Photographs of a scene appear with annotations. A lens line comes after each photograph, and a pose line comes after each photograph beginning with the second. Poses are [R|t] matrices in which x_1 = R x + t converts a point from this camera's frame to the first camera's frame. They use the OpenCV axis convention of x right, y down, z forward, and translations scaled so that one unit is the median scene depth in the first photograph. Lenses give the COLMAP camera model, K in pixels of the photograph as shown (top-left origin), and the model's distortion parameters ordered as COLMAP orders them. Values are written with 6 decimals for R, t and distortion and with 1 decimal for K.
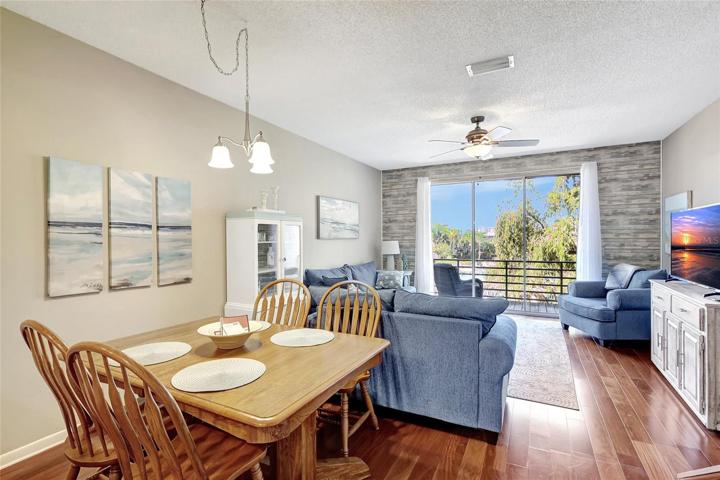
lens RADIAL K [[334.1, 0, 361.6], [0, 334.1, 241.0], [0, 0, 1]] dist [0.004259, -0.000794]
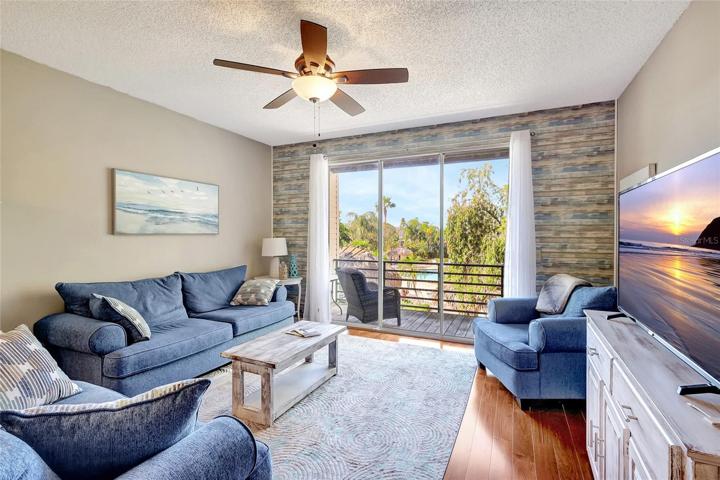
lens RADIAL K [[334.1, 0, 357.7], [0, 334.1, 236.3], [0, 0, 1]] dist [0.004259, -0.000794]
pose [[0.998822, 0.009137, 0.047647, 0.302148], [-0.009050, 0.999957, -0.002038, -0.005348], [-0.047663, 0.001604, 0.998862, 0.303380]]
